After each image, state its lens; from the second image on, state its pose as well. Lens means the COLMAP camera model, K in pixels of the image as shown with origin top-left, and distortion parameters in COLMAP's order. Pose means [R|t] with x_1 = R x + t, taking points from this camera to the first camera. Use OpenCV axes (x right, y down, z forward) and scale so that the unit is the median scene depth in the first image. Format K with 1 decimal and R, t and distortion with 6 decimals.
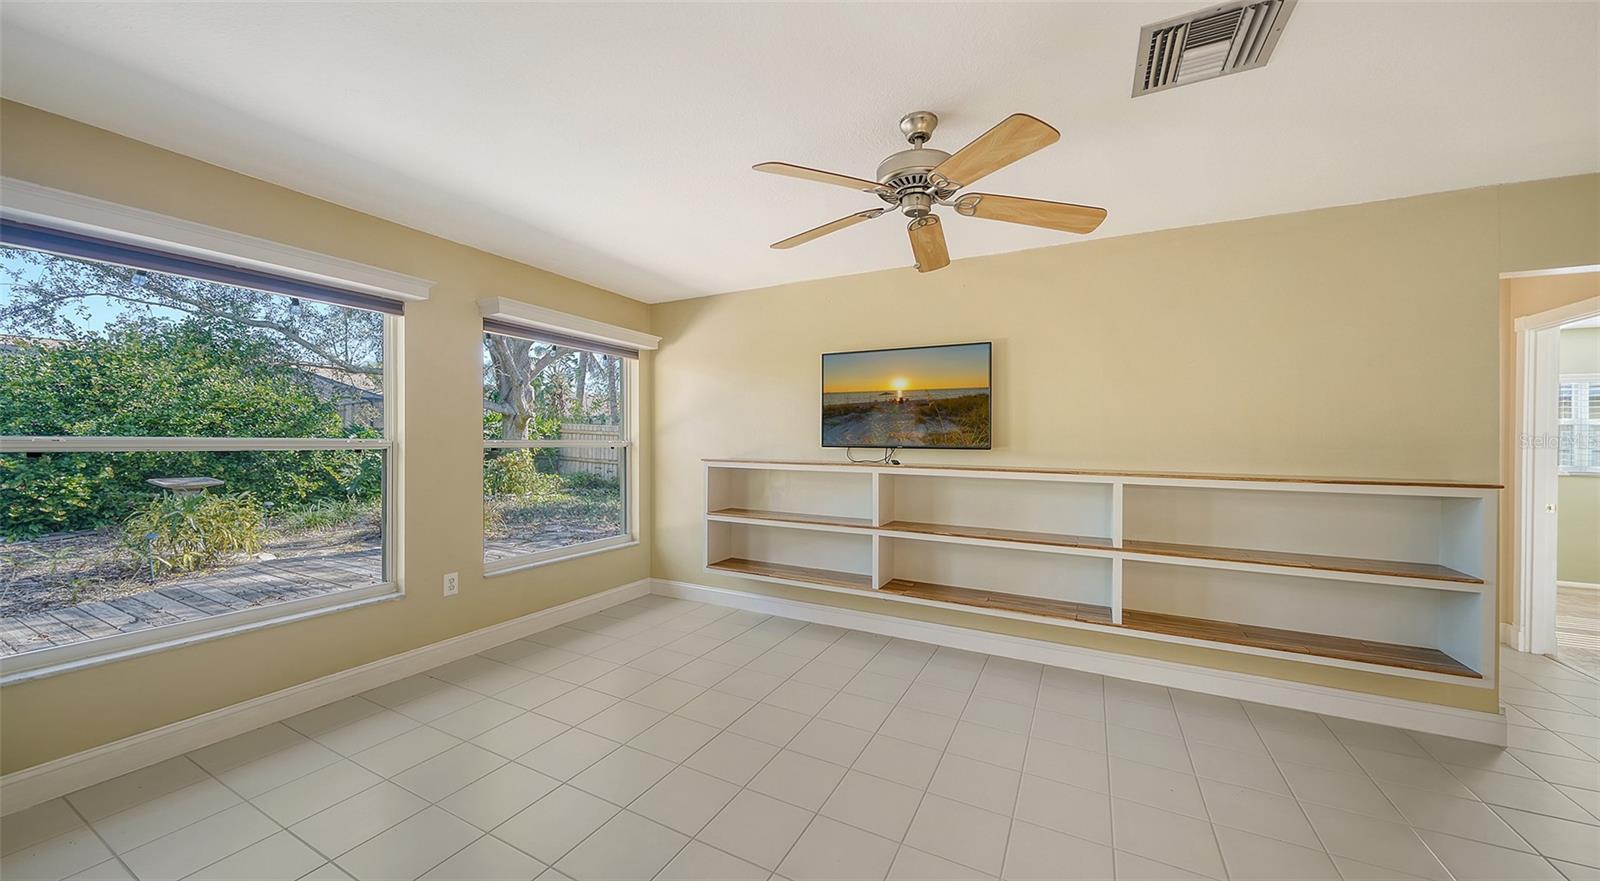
lens RADIAL K [[559.2, 0, 794.5], [0, 559.2, 443.1], [0, 0, 1]] dist [0.001009, -0.000040]
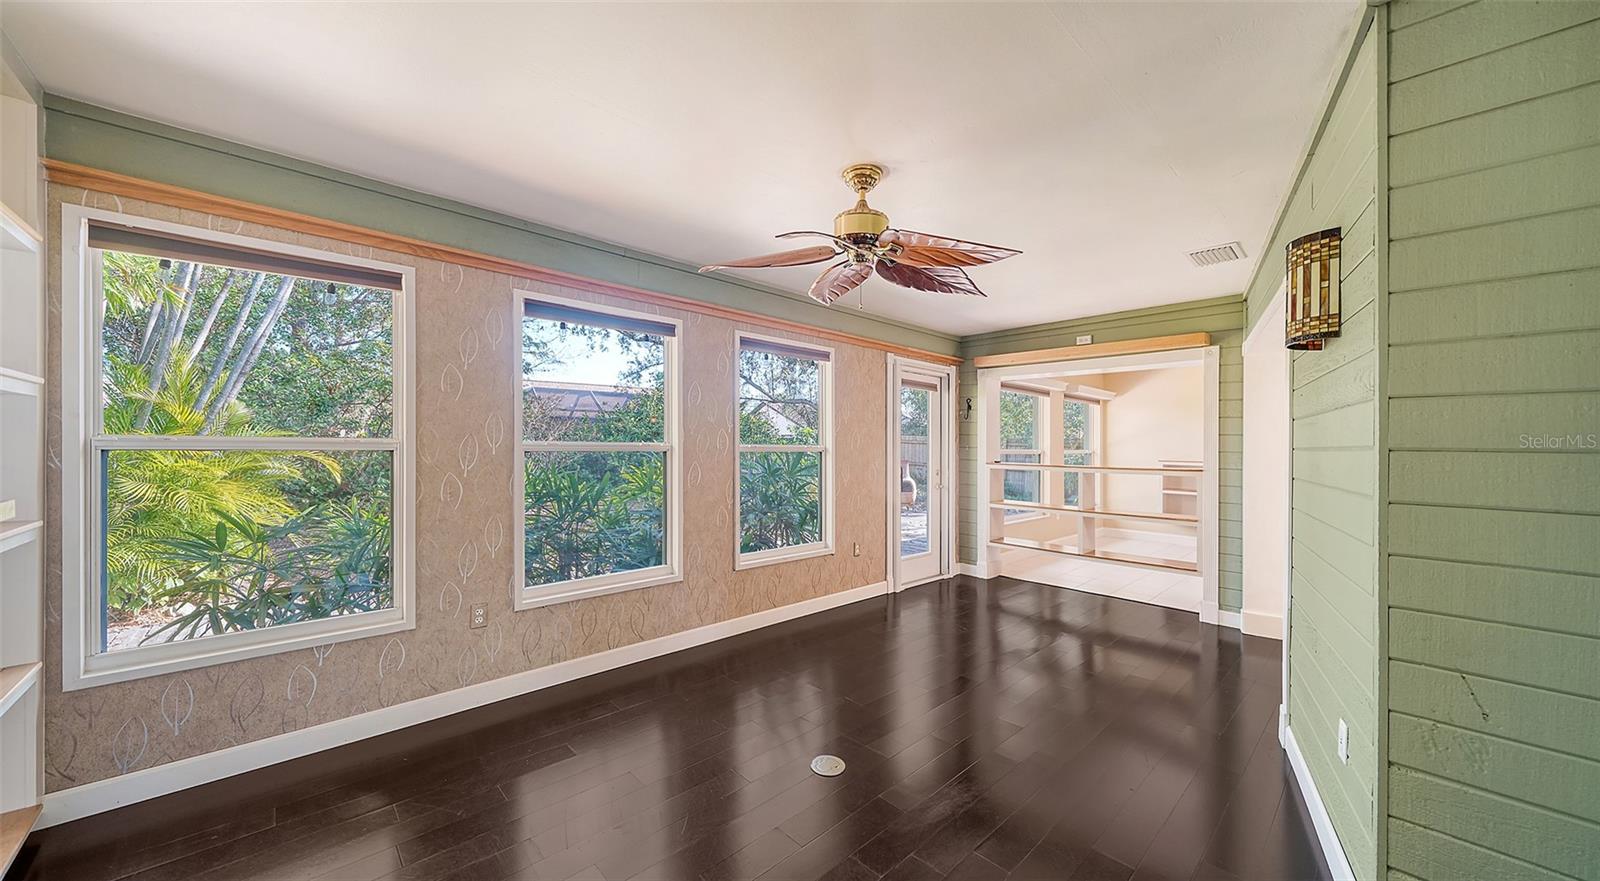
lens RADIAL K [[551.2, 0, 787.4], [0, 551.2, 453.7], [0, 0, 1]] dist [0.001240, 0.000033]
pose [[0.940621, 0.008059, -0.339362, -0.714474], [-0.005006, 0.999939, 0.009871, -0.004363], [0.339421, -0.007586, 0.940604, -1.180464]]
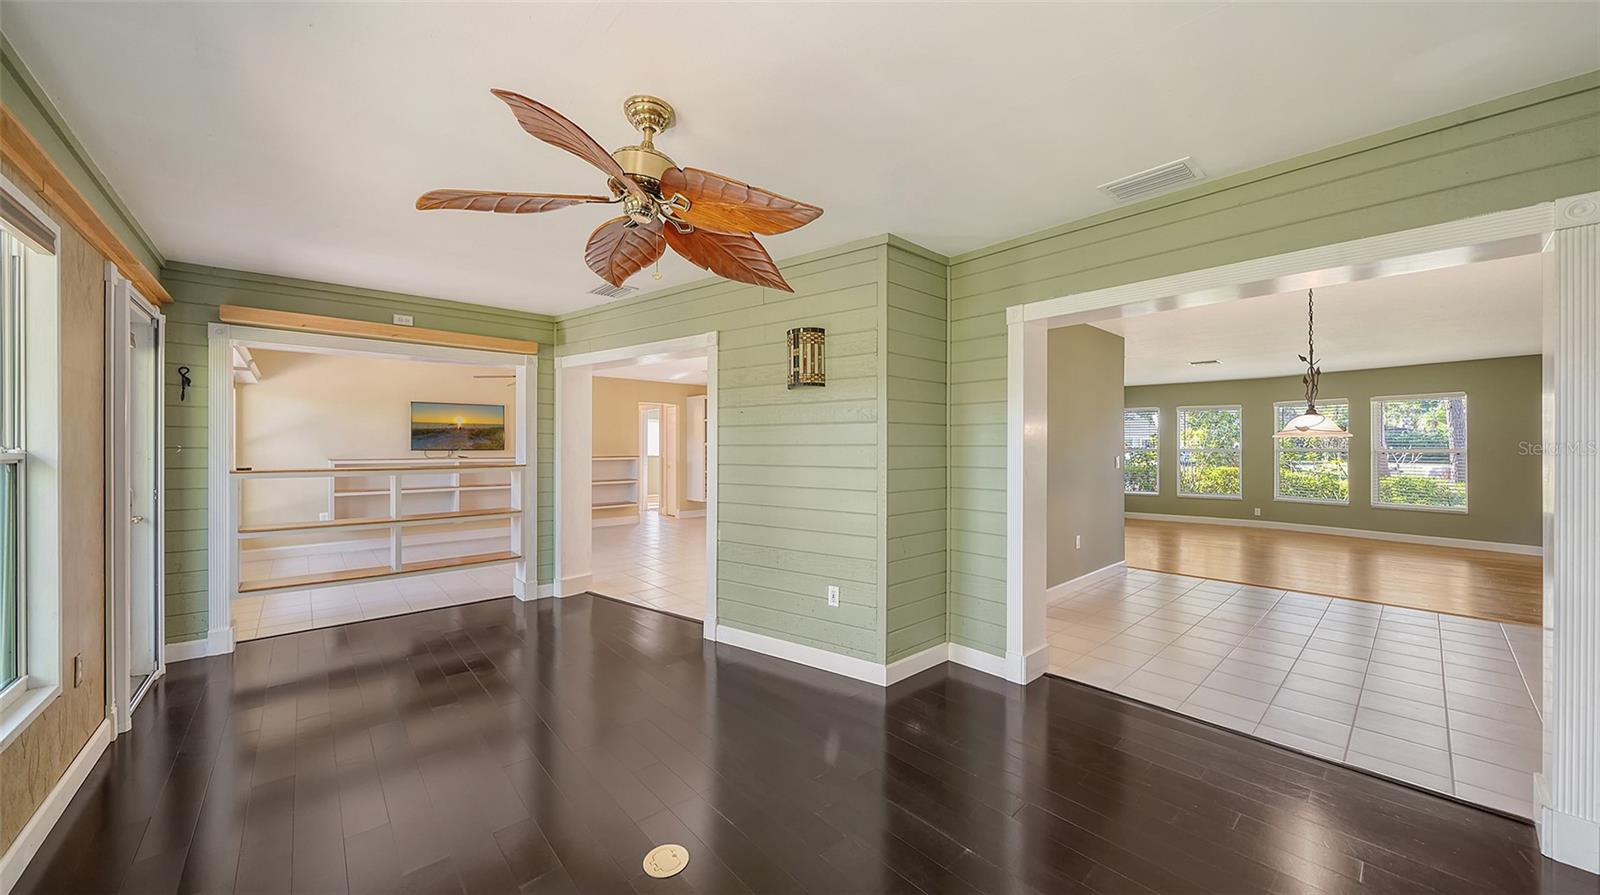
lens RADIAL K [[559.3, 0, 805.7], [0, 559.3, 443.7], [0, 0, 1]] dist [-0.008450, -0.000207]
pose [[0.330719, -0.003119, 0.943724, -1.251495], [0.005118, 0.999986, 0.001511, -0.012385], [-0.943715, 0.004330, 0.330731, -0.863363]]
